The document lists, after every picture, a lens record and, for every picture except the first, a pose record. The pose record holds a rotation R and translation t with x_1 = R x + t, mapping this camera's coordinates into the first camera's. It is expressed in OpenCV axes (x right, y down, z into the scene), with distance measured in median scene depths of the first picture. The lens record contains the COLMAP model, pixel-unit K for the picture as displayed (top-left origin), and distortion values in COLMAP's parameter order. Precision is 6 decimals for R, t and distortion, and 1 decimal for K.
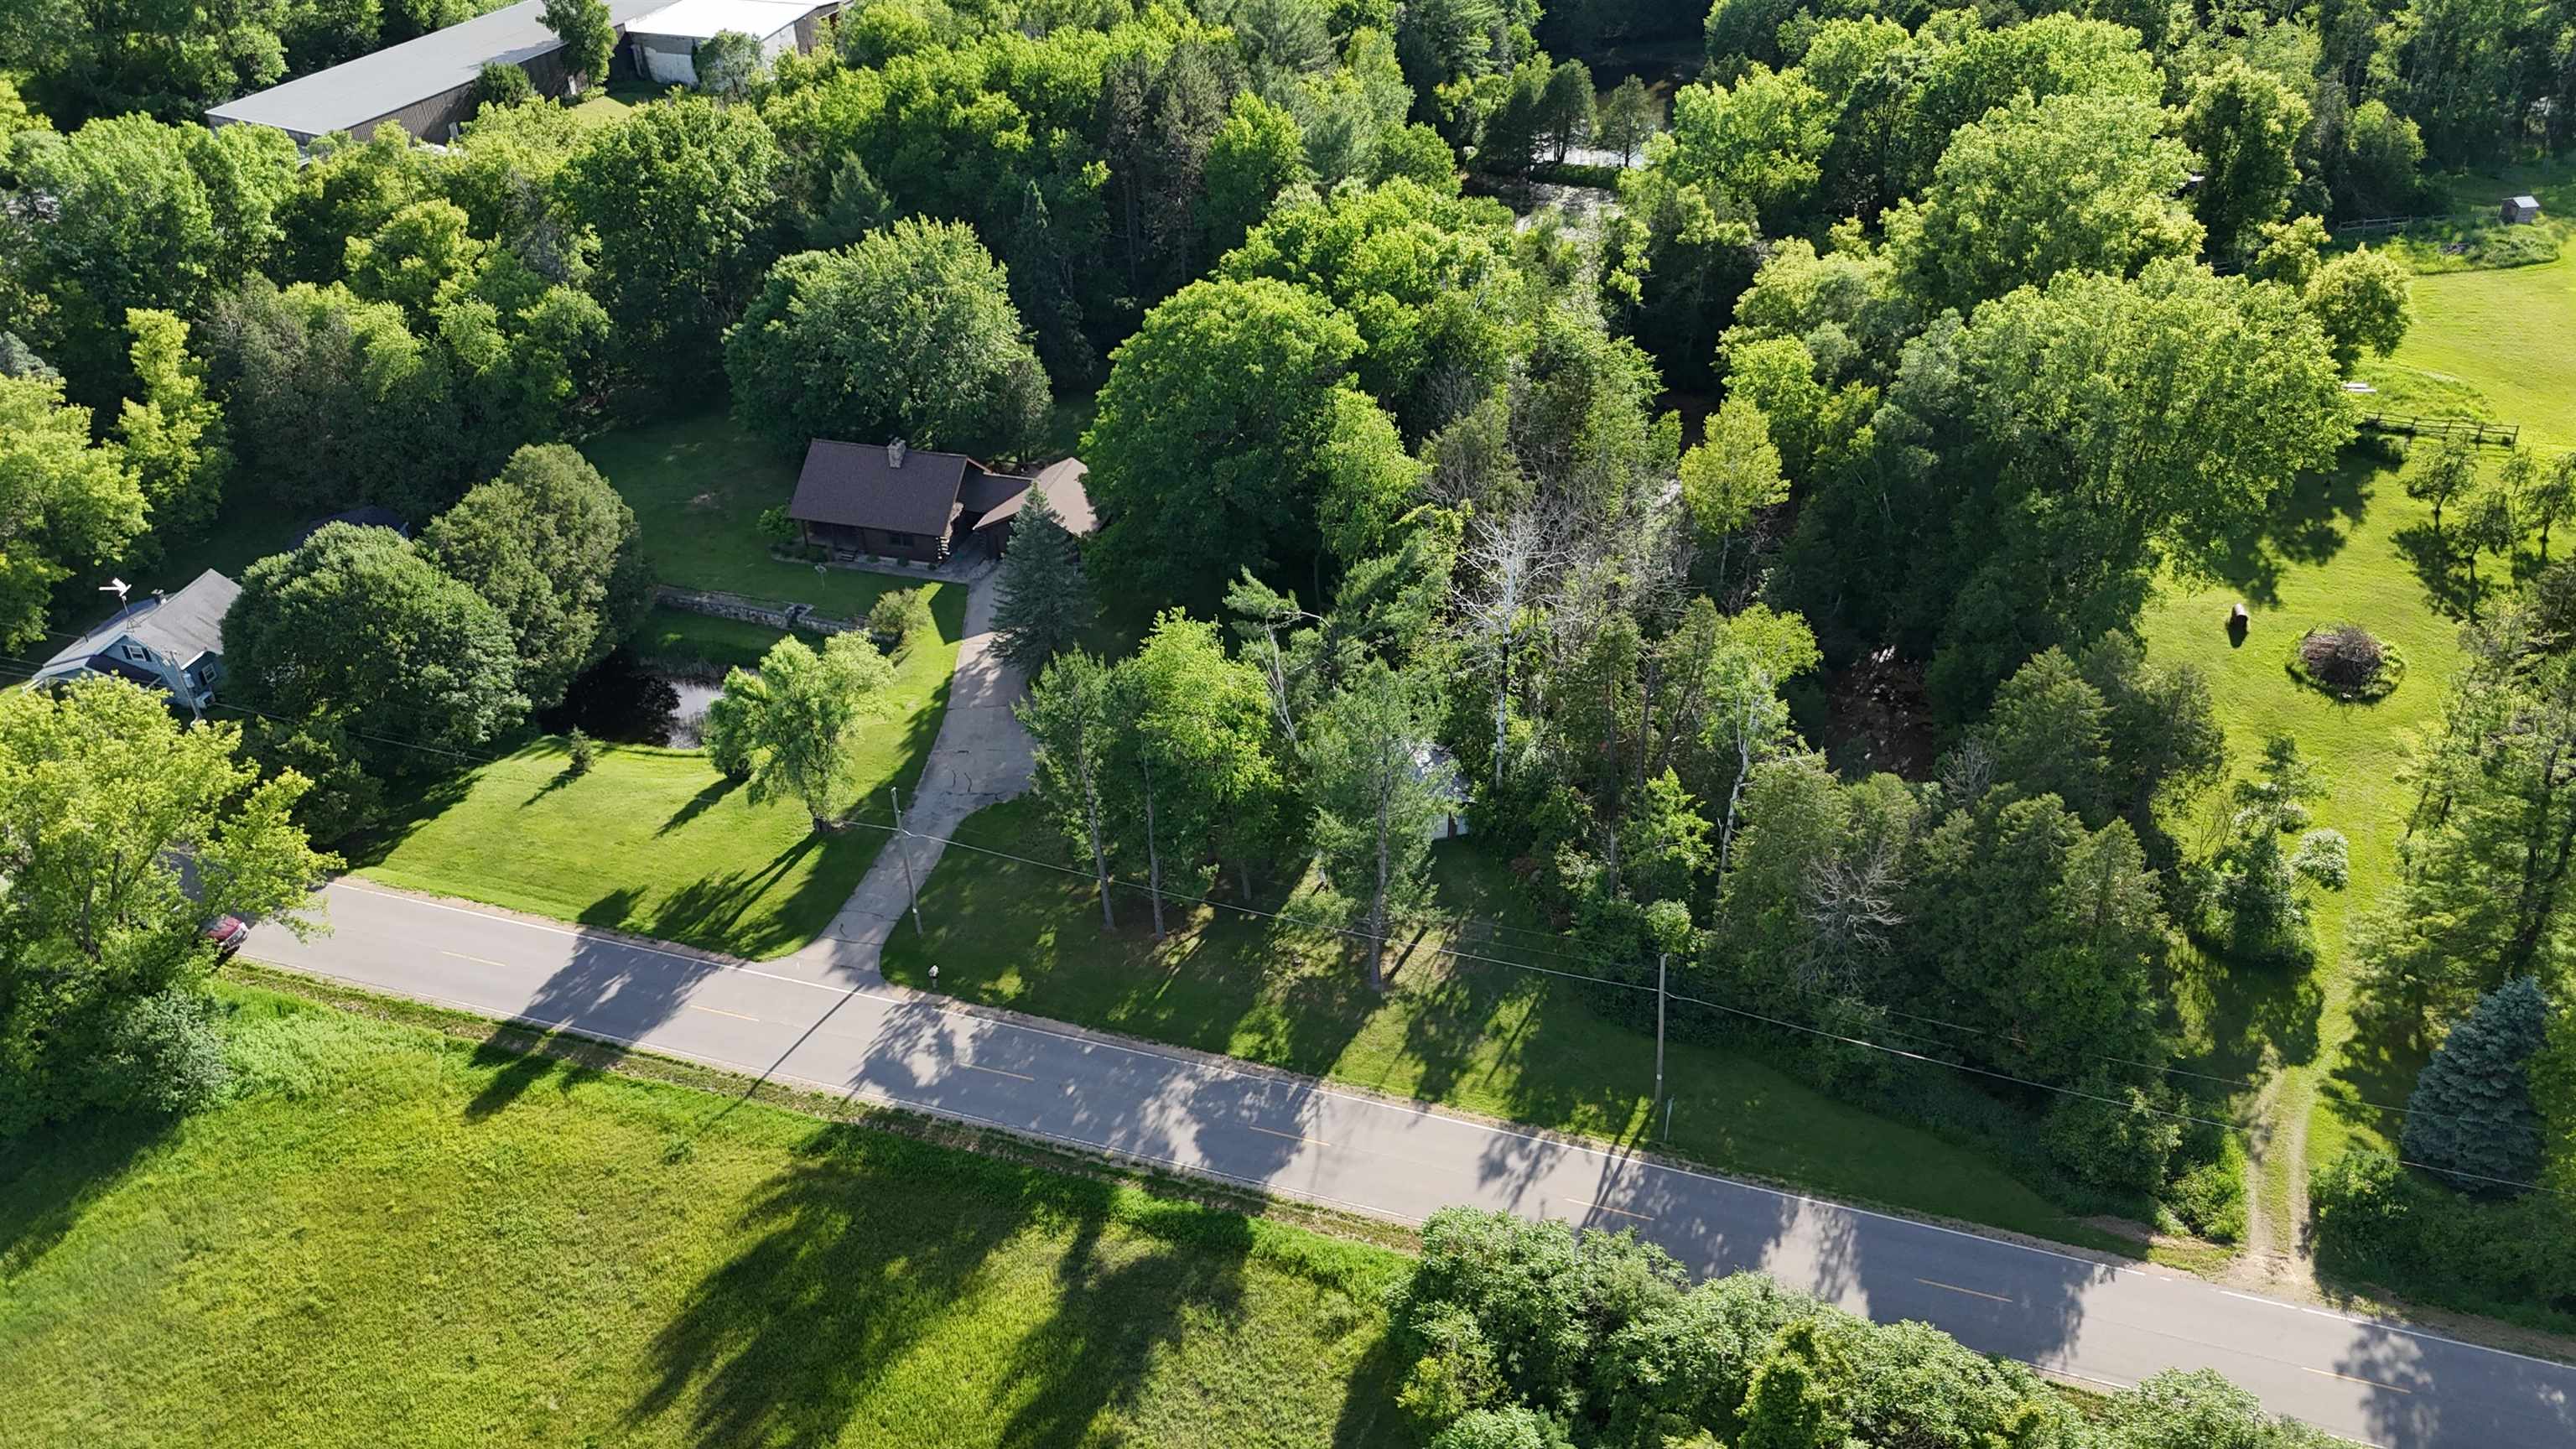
lens RADIAL K [[1841.0, 0, 1288.0], [0, 1841.0, 724.5], [0, 0, 1]] dist [0.006416, -0.063433]
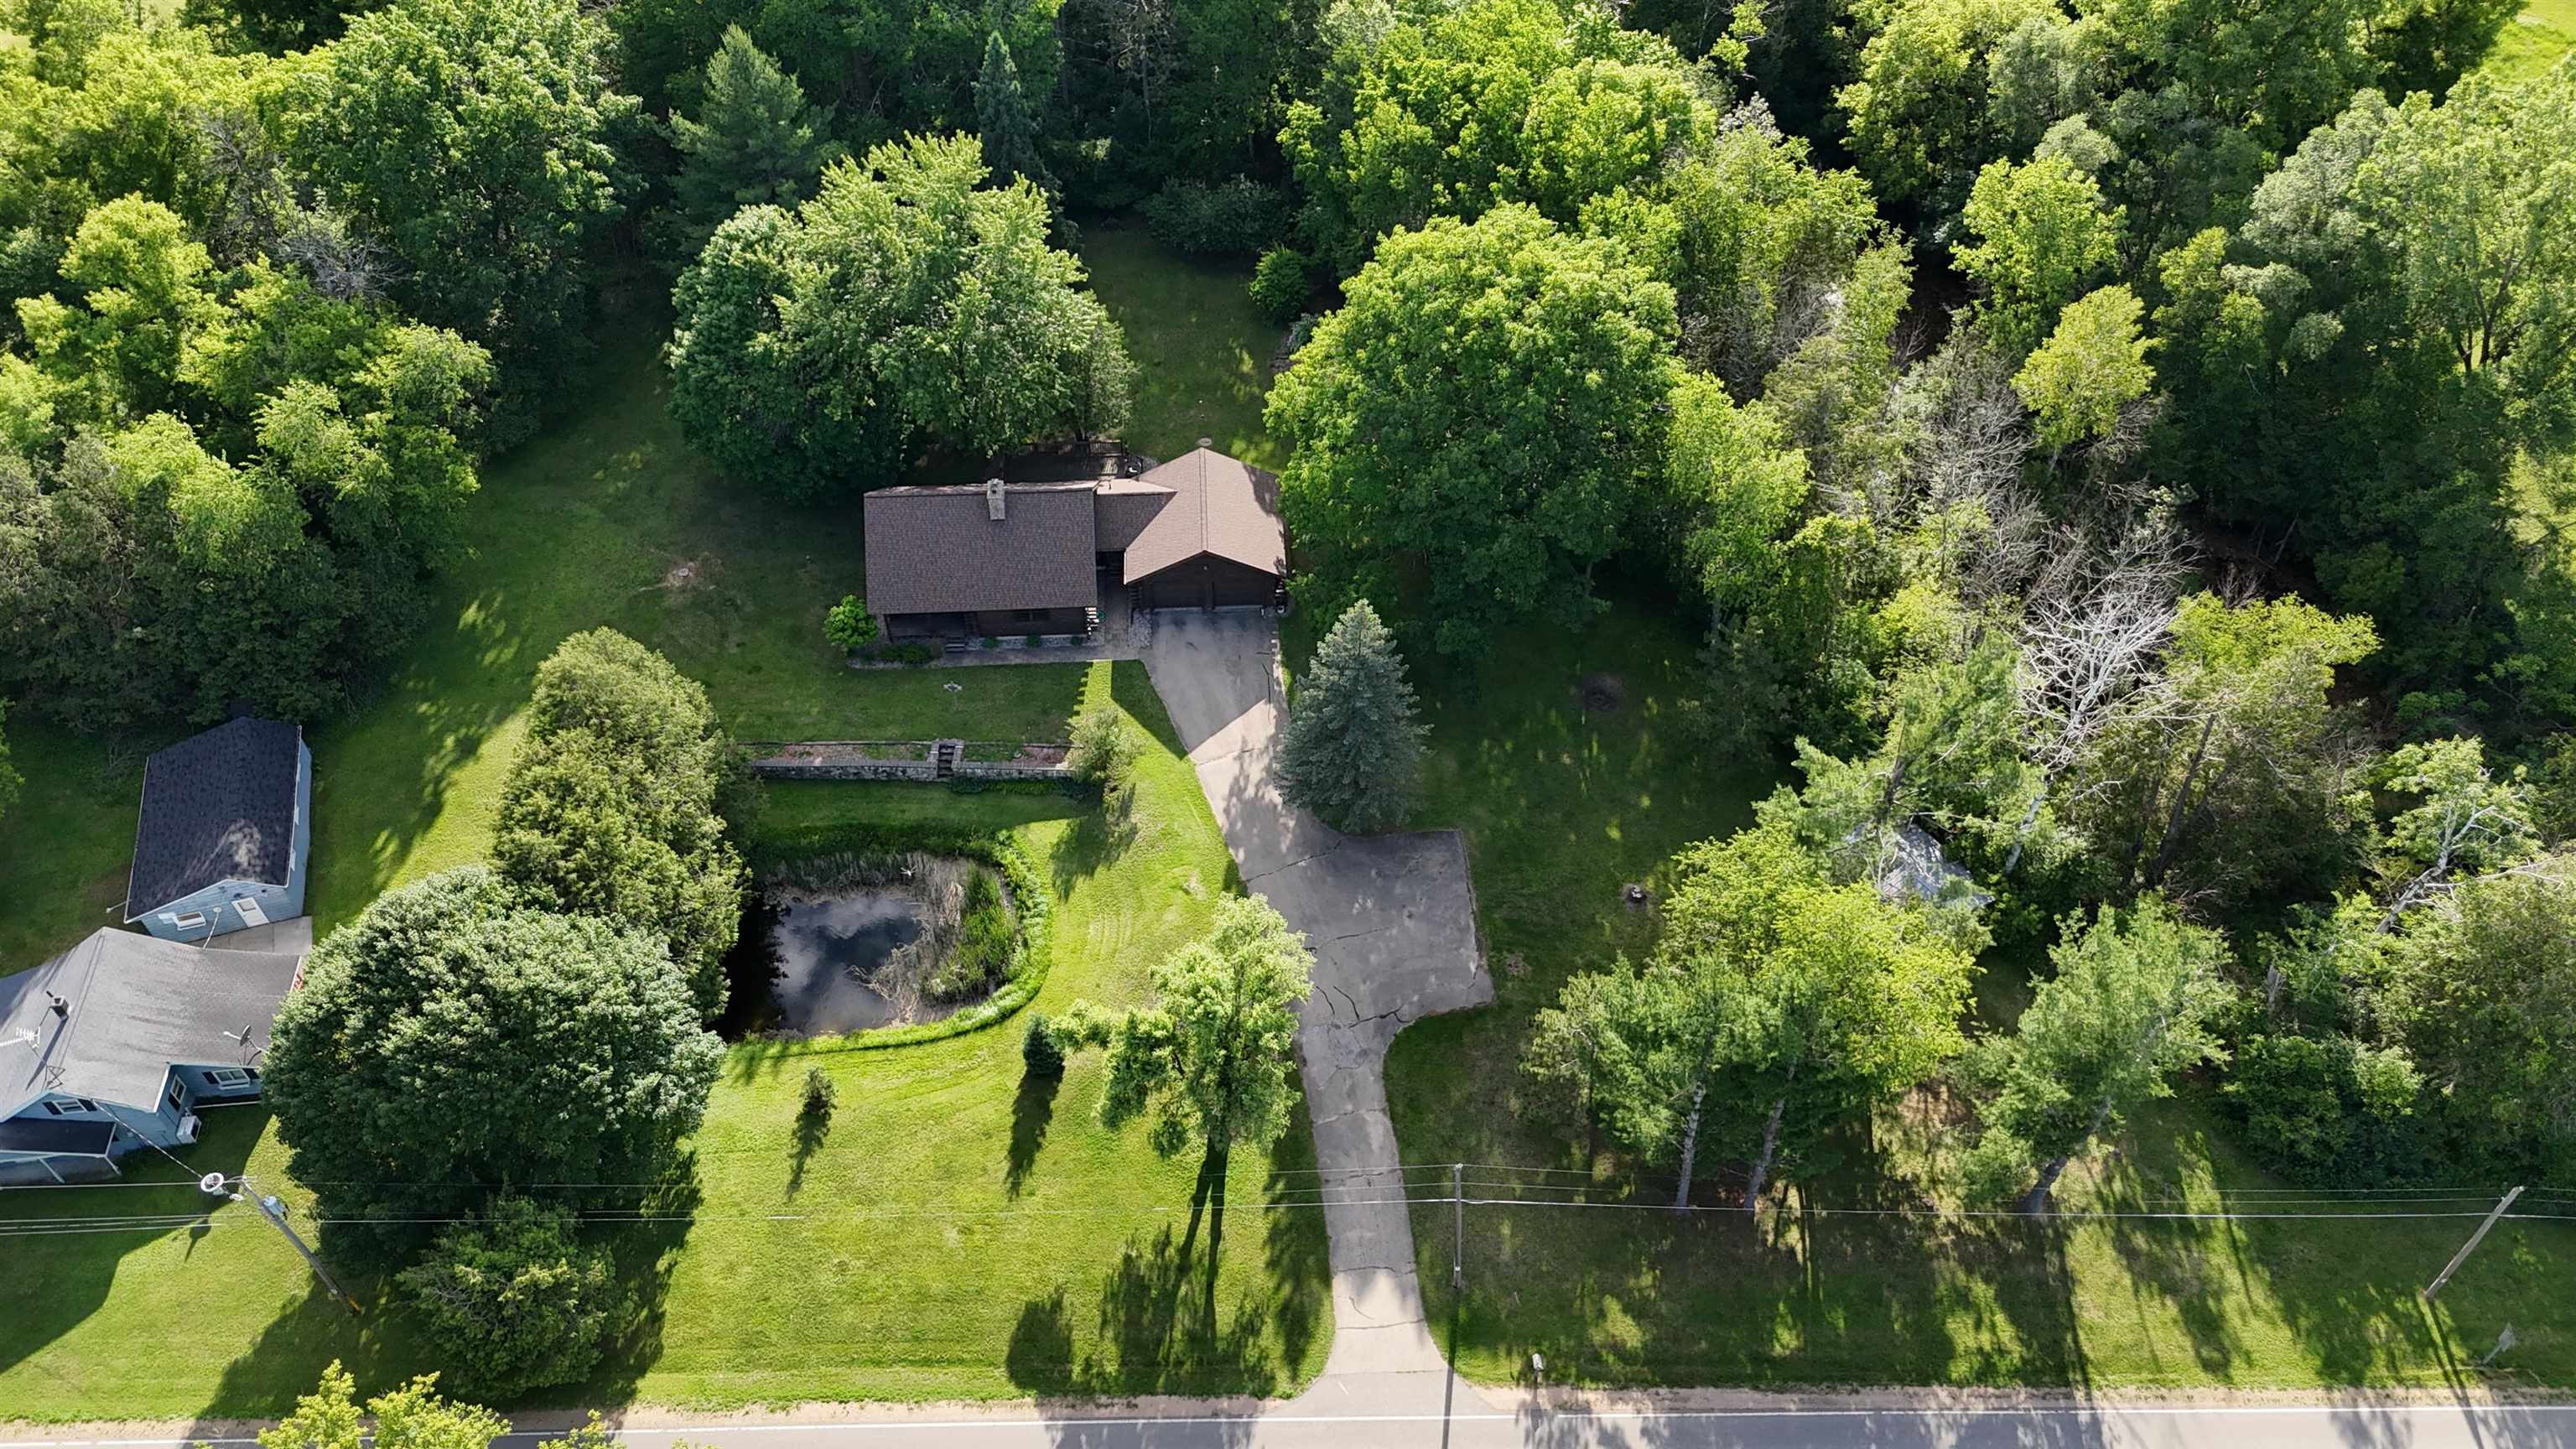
lens RADIAL K [[1882.5, 0, 1299.6], [0, 1882.5, 727.9], [0, 0, 1]] dist [0.065100, -0.073412]
pose [[0.950568, -0.224360, 0.214668, -0.280950], [0.166074, 0.951480, 0.259046, -0.237255], [-0.262372, -0.210590, 0.941707, 0.233215]]
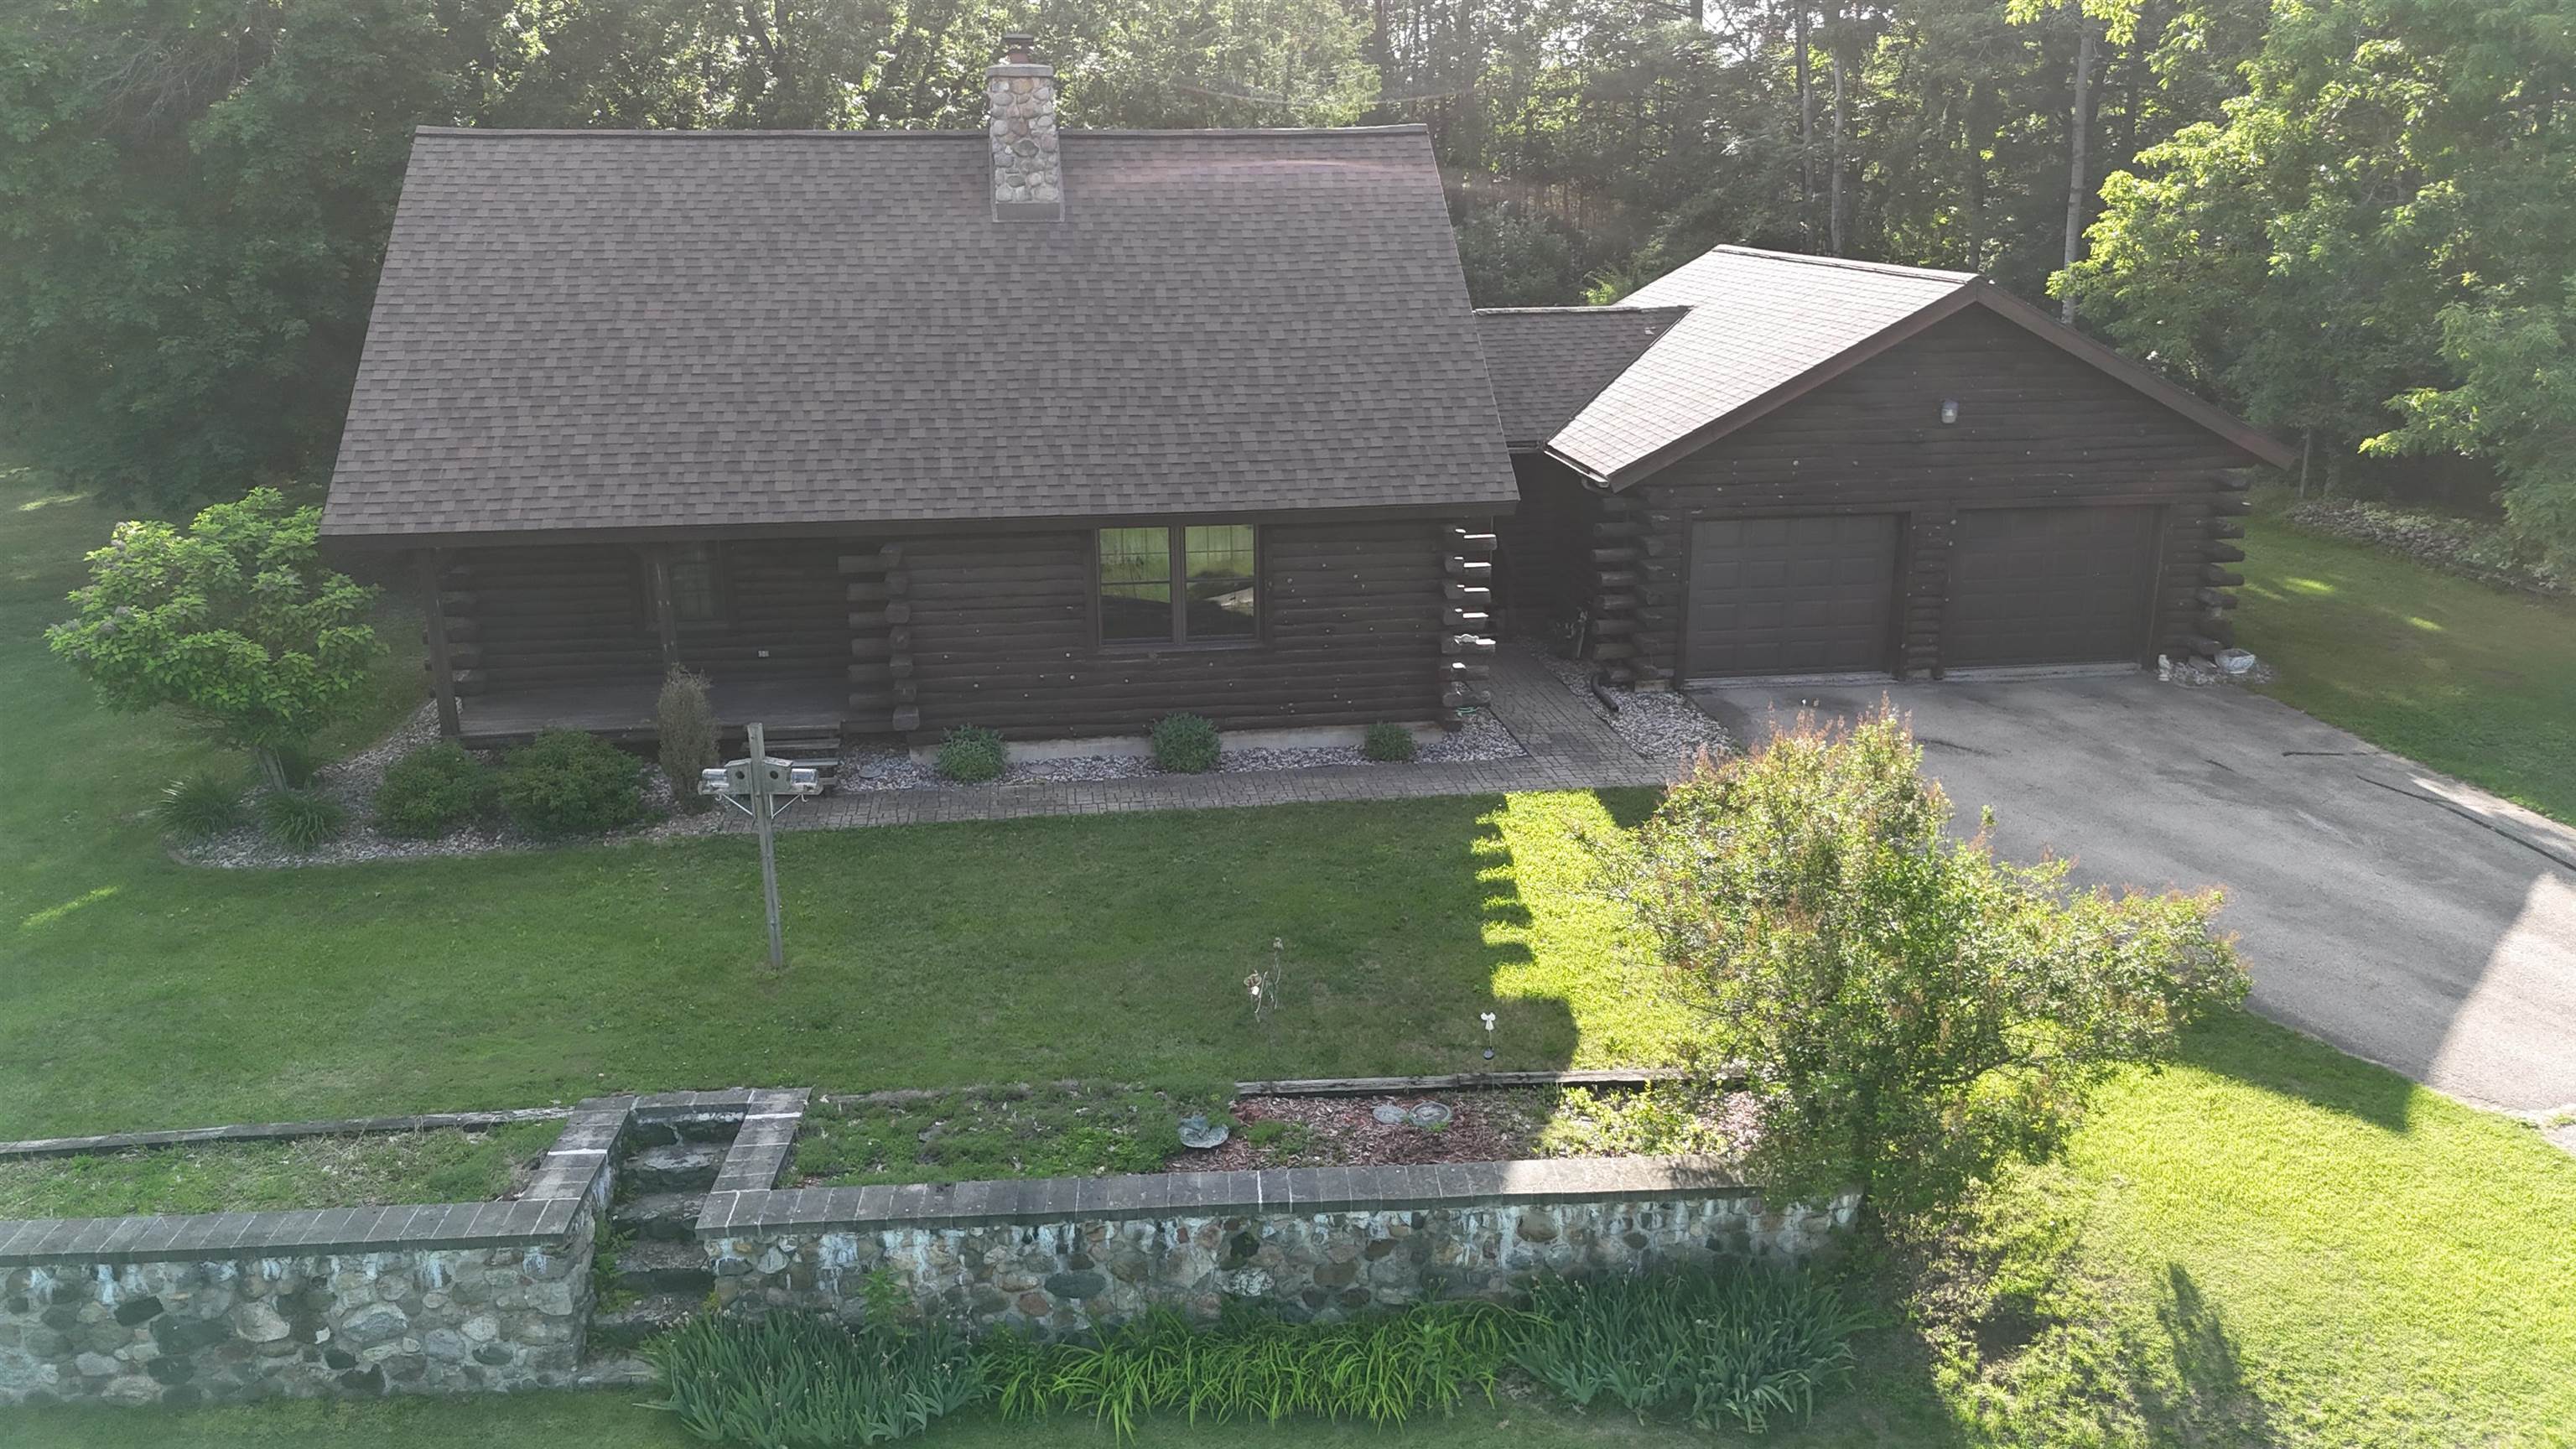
lens RADIAL K [[1882.5, 0, 1299.6], [0, 1882.5, 727.9], [0, 0, 1]] dist [0.065100, -0.073412]
pose [[0.919386, -0.112988, 0.376780, -0.260719], [0.214953, 0.946505, -0.240673, -0.049595], [-0.329431, 0.302261, 0.894491, 0.856552]]
